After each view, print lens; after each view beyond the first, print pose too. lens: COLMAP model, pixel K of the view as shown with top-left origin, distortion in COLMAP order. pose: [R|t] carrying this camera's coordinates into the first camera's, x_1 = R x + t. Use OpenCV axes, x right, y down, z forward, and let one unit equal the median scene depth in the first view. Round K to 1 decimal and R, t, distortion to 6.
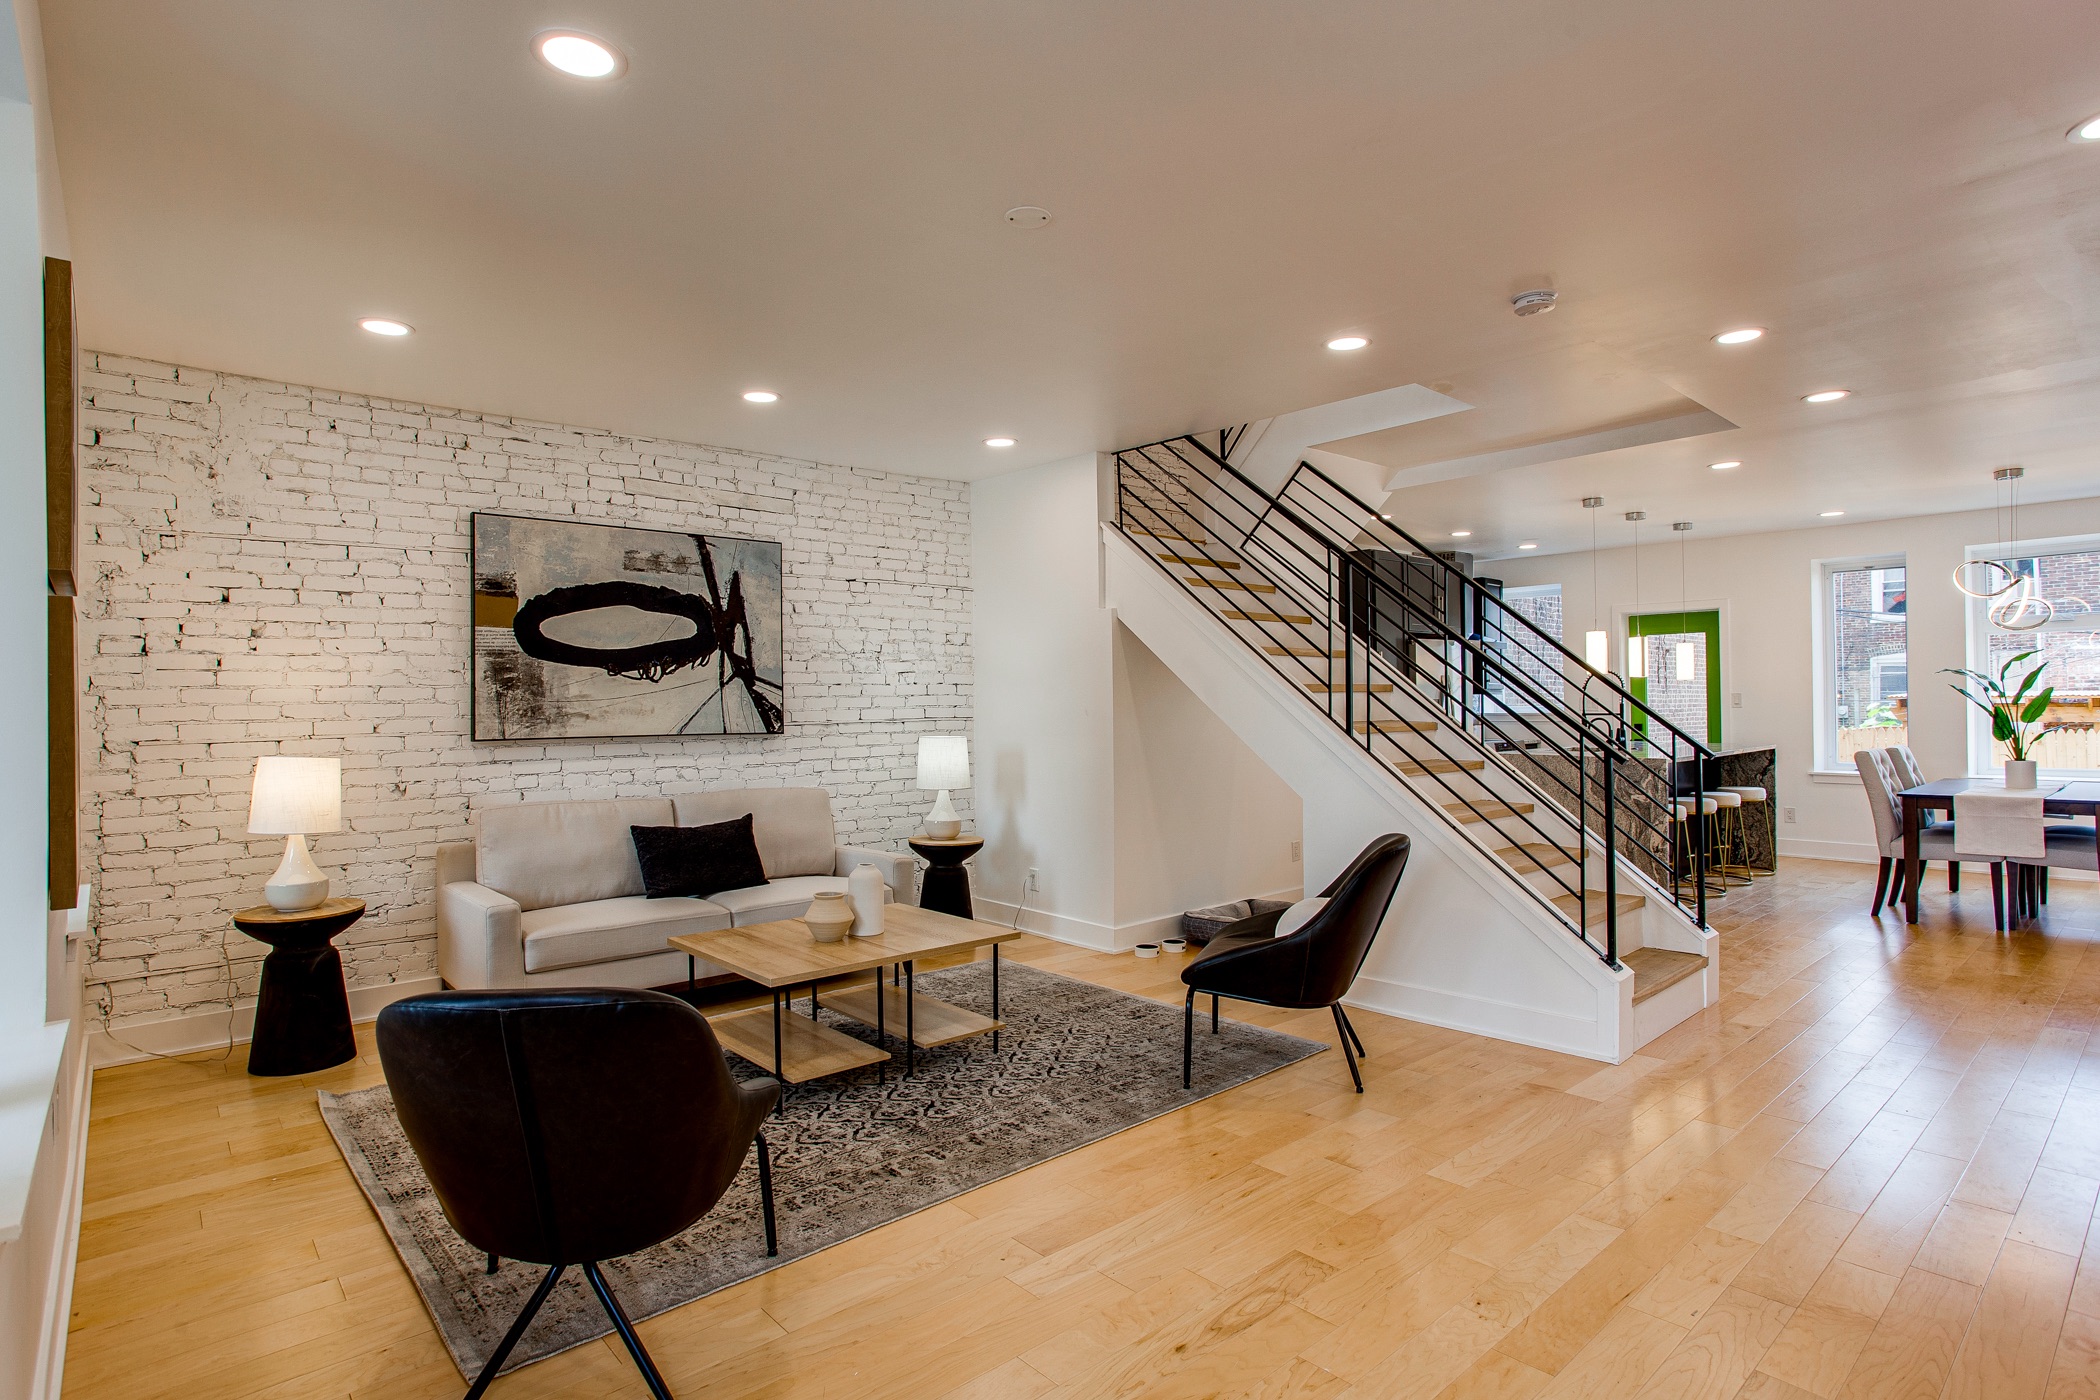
lens RADIAL K [[1069.0, 0, 1046.5], [0, 1069.0, 688.7], [0, 0, 1]] dist [-0.023671, 0.000408]
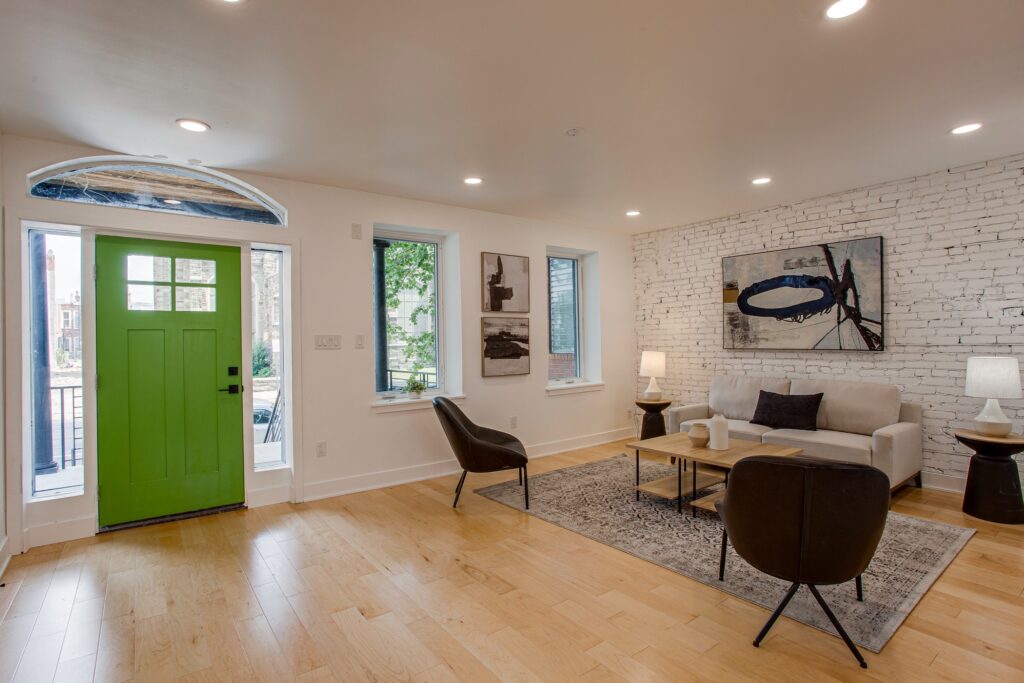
lens RADIAL K [[492.7, 0, 497.8], [0, 492.7, 337.4], [0, 0, 1]] dist [-0.026392, 0.000297]
pose [[-0.062471, 0.009331, -0.998003, 0.593999], [0.028855, 0.999555, 0.007540, -0.001923], [0.997630, -0.028327, -0.062712, 0.489039]]
